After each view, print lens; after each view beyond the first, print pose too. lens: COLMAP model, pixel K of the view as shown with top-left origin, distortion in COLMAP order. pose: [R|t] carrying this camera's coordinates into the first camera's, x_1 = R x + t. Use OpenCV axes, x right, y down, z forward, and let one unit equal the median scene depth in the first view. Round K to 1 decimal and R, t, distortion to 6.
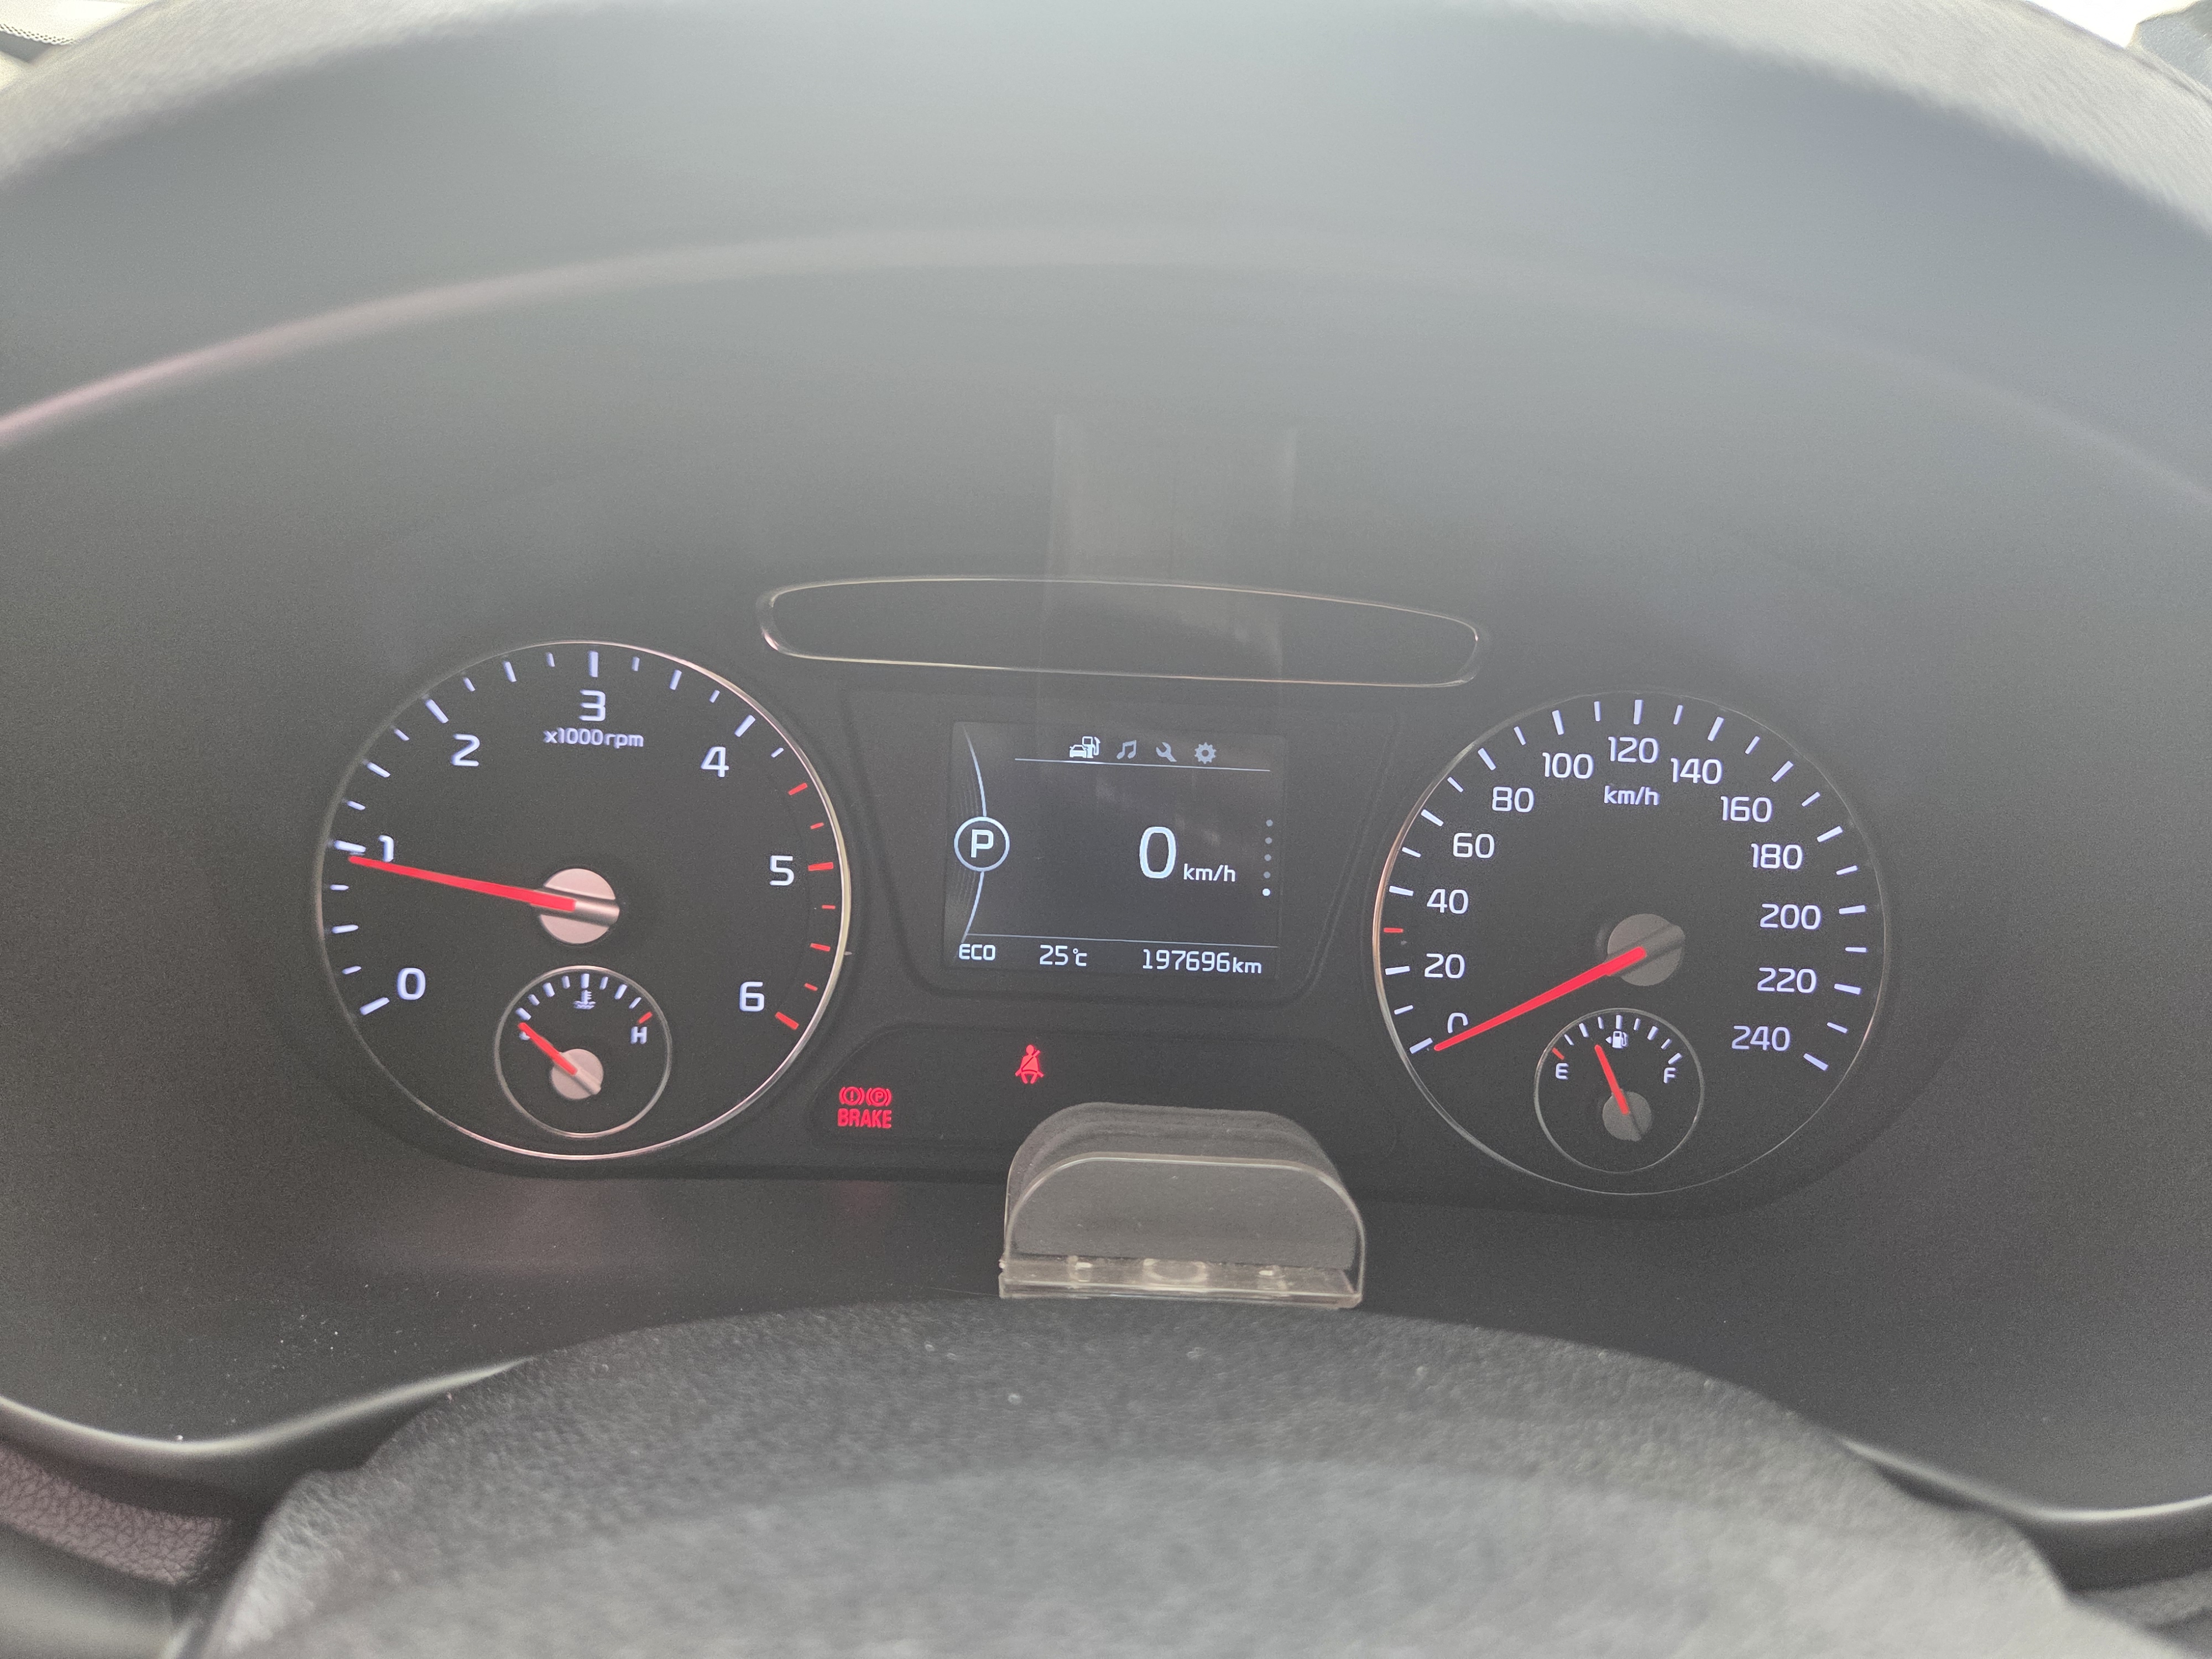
lens RADIAL K [[1527.5, 0, 1100.0], [0, 1527.5, 811.3], [0, 0, 1]] dist [0.050792, -0.050425]
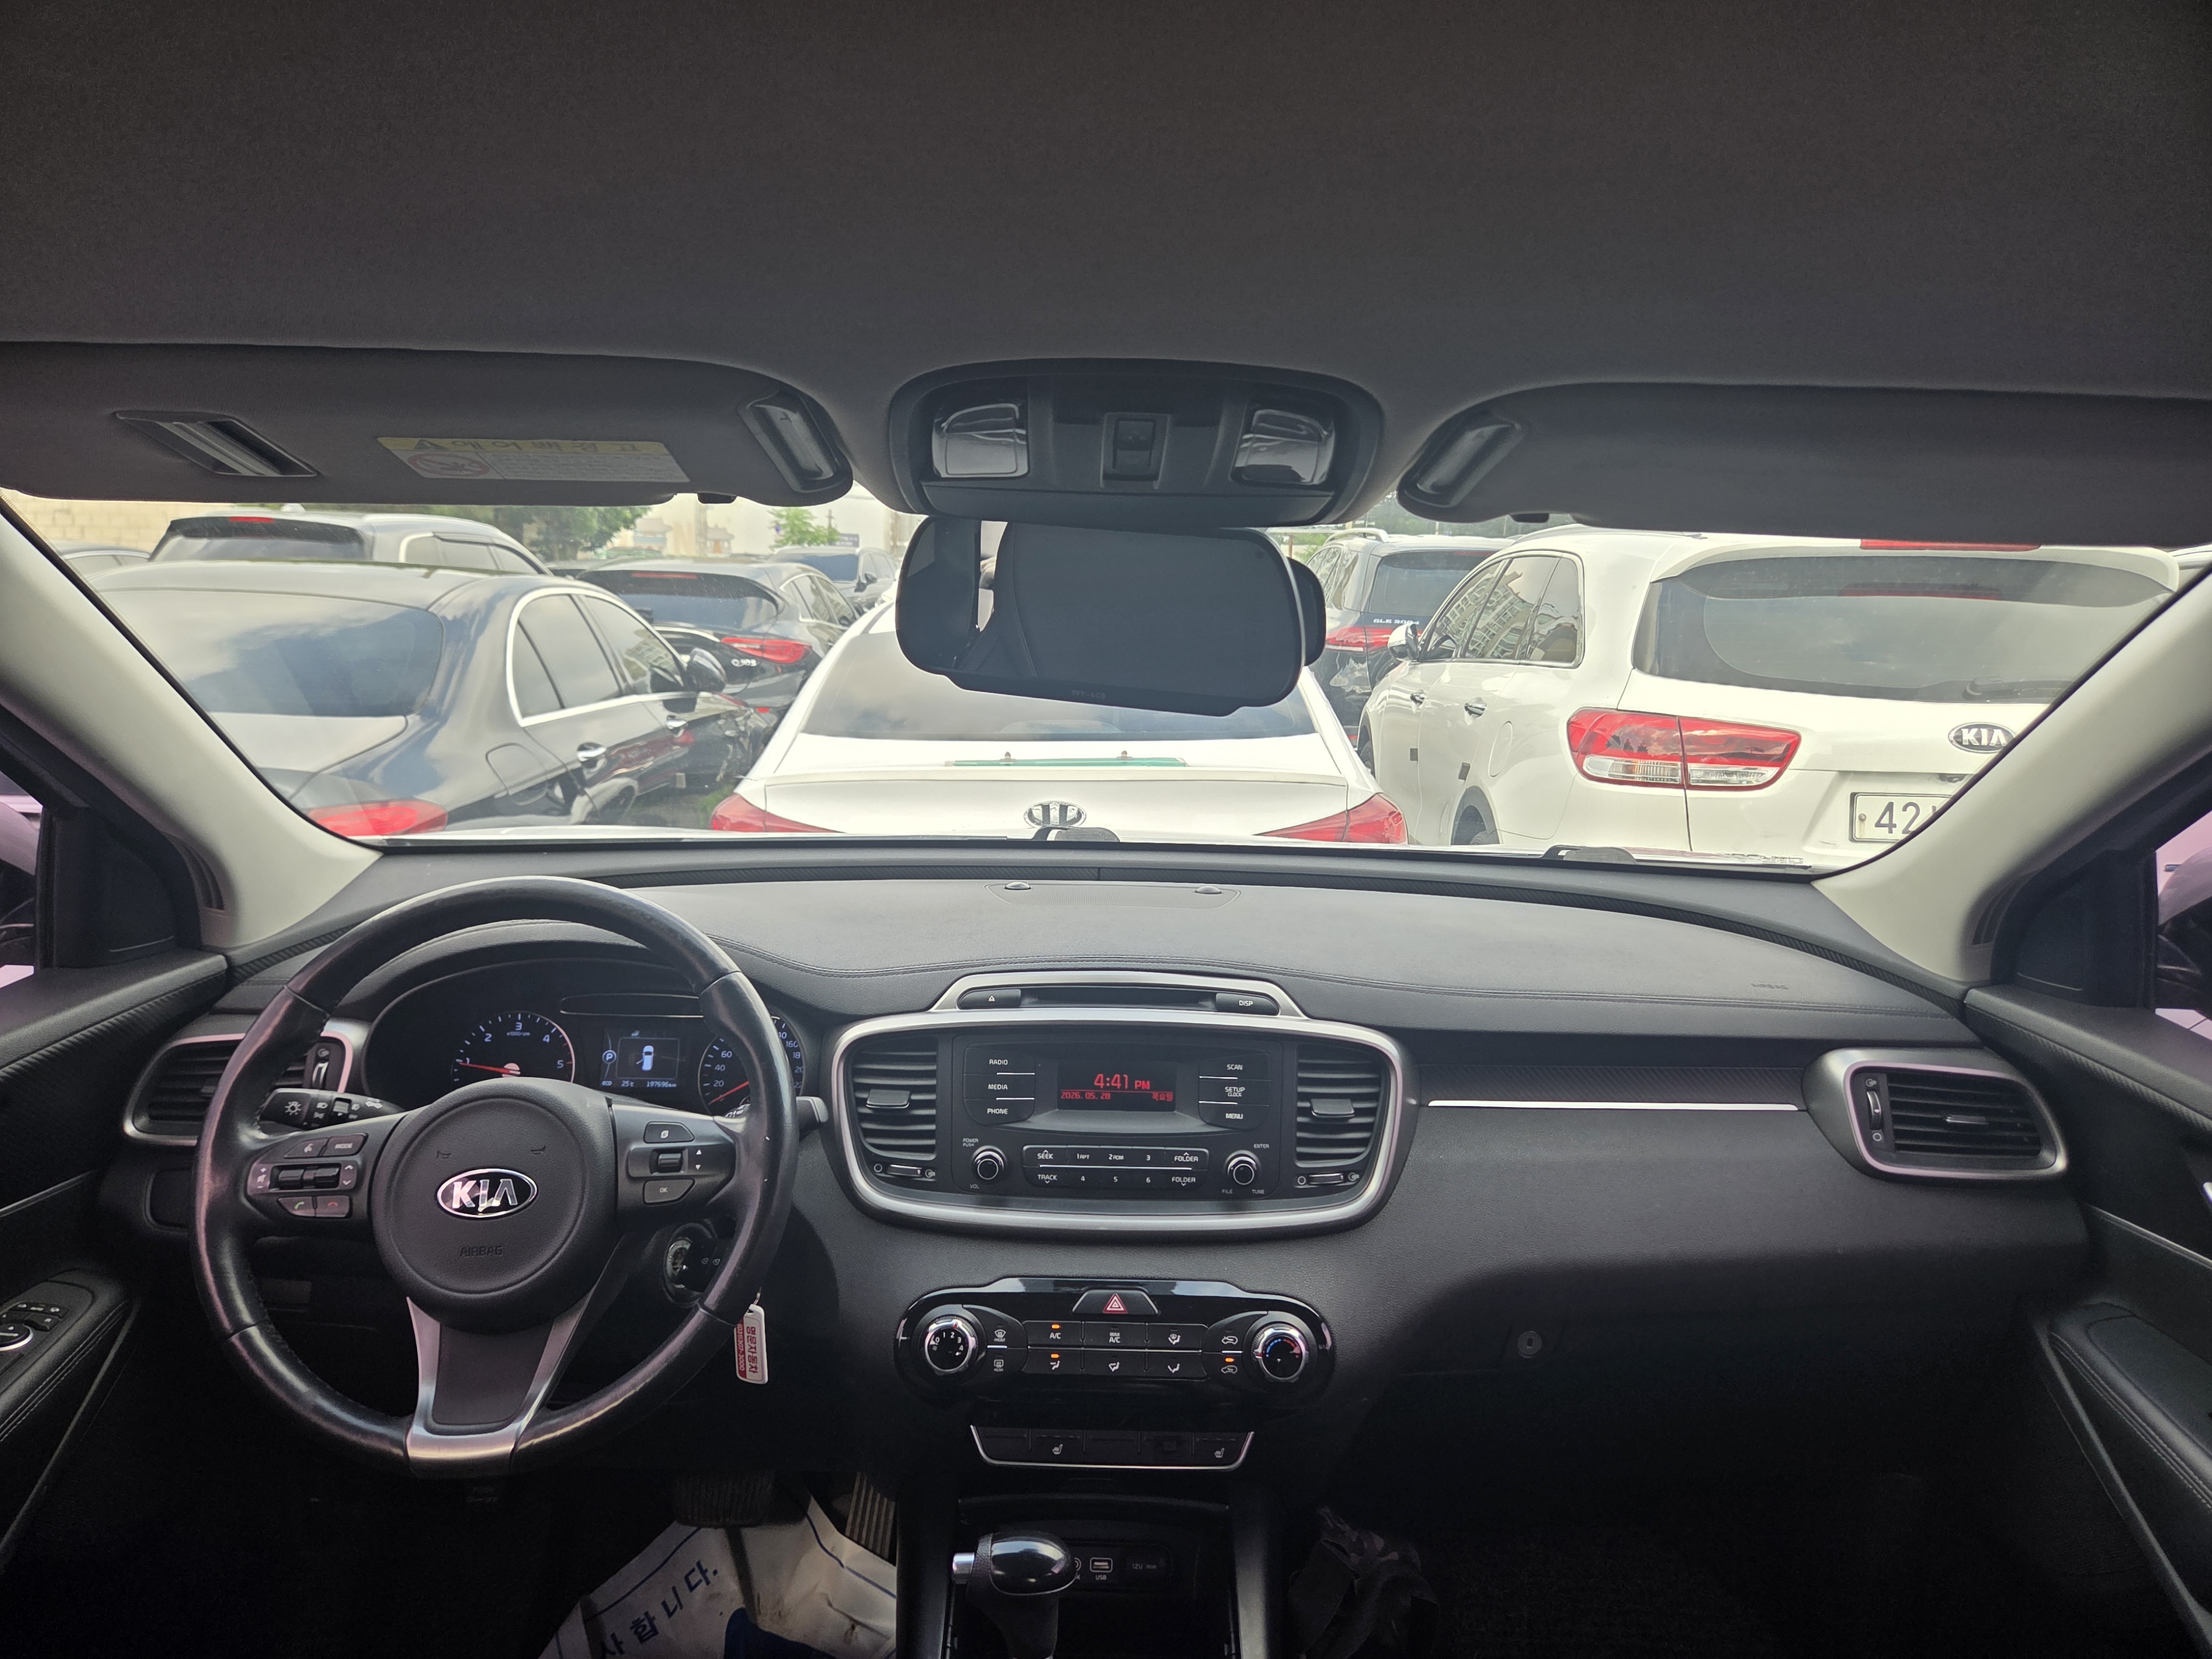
lens RADIAL K [[1527.5, 0, 1115.5], [0, 1527.5, 830.0], [0, 0, 1]] dist [0.050792, -0.050425]
pose [[0.999714, -0.023086, -0.006200, 1.354284], [0.020873, 0.969496, -0.244218, 0.476845], [0.011648, 0.244019, 0.969701, -3.230841]]
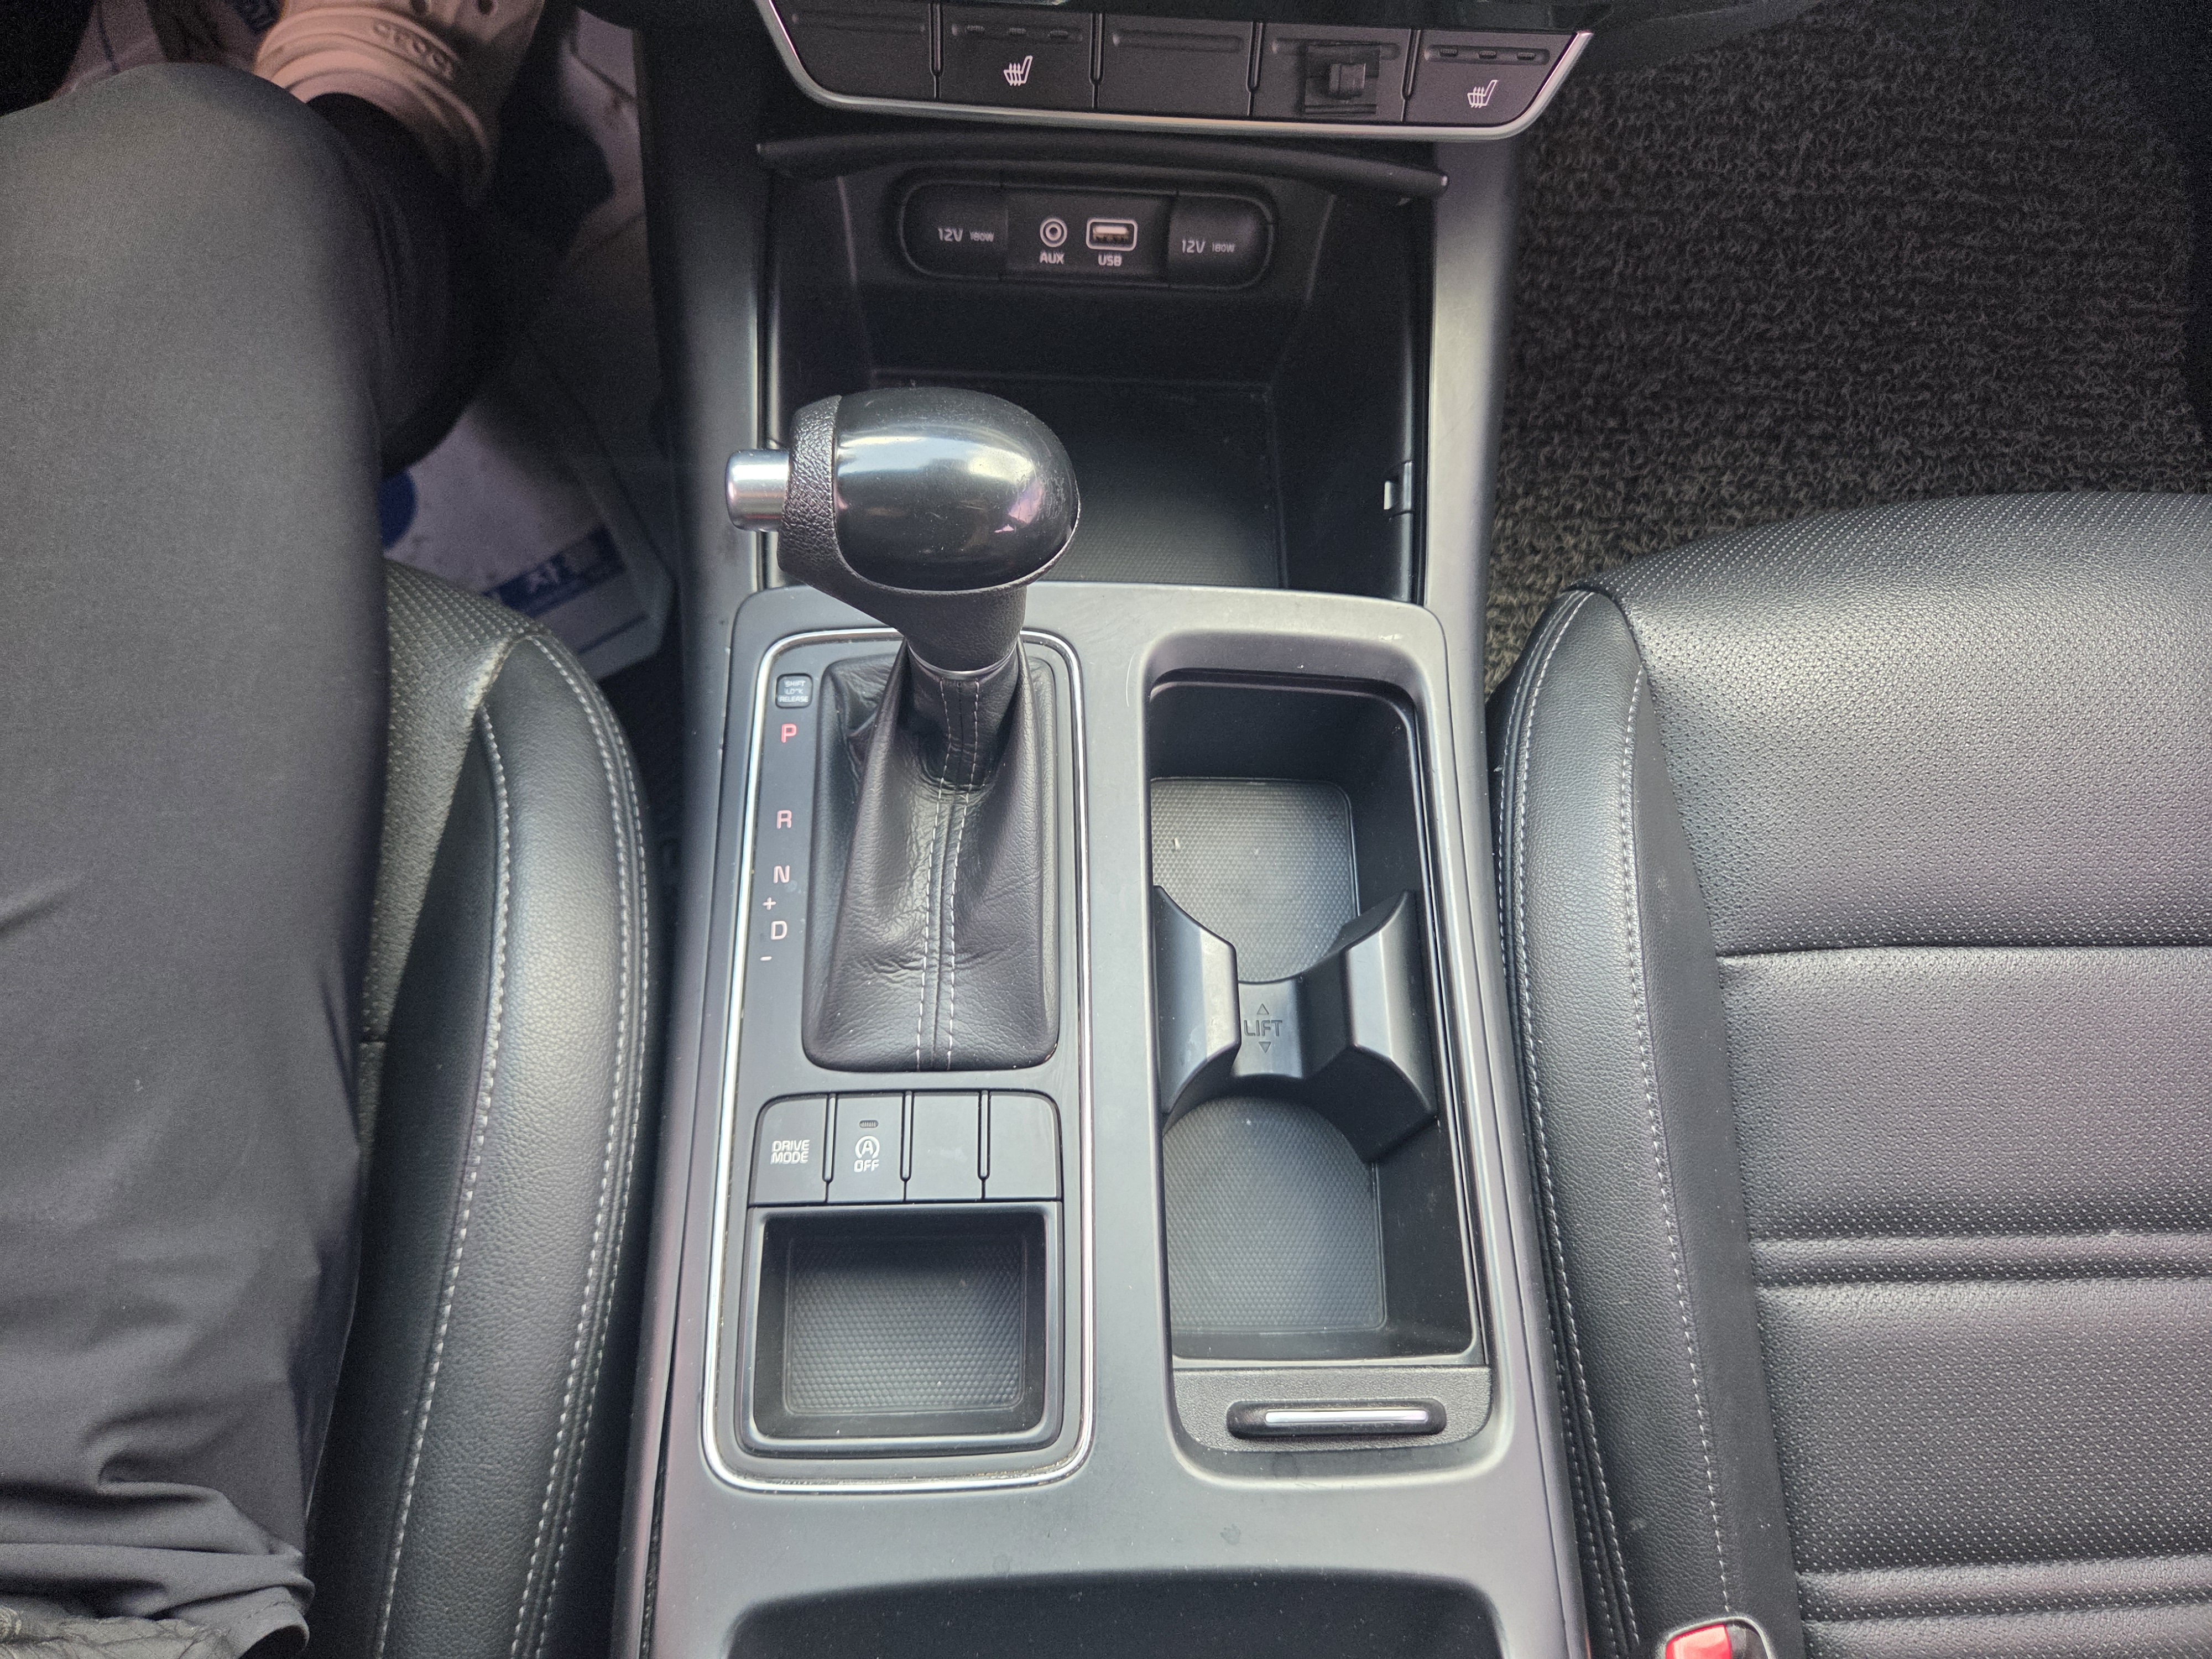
lens RADIAL K [[1527.5, 0, 1098.6], [0, 1527.5, 818.0], [0, 0, 1]] dist [0.050792, -0.050425]
pose [[0.999749, 0.011156, 0.019446, 1.211159], [-0.021827, 0.682330, 0.730718, 0.504218], [-0.005116, -0.730959, 0.682402, -0.690922]]
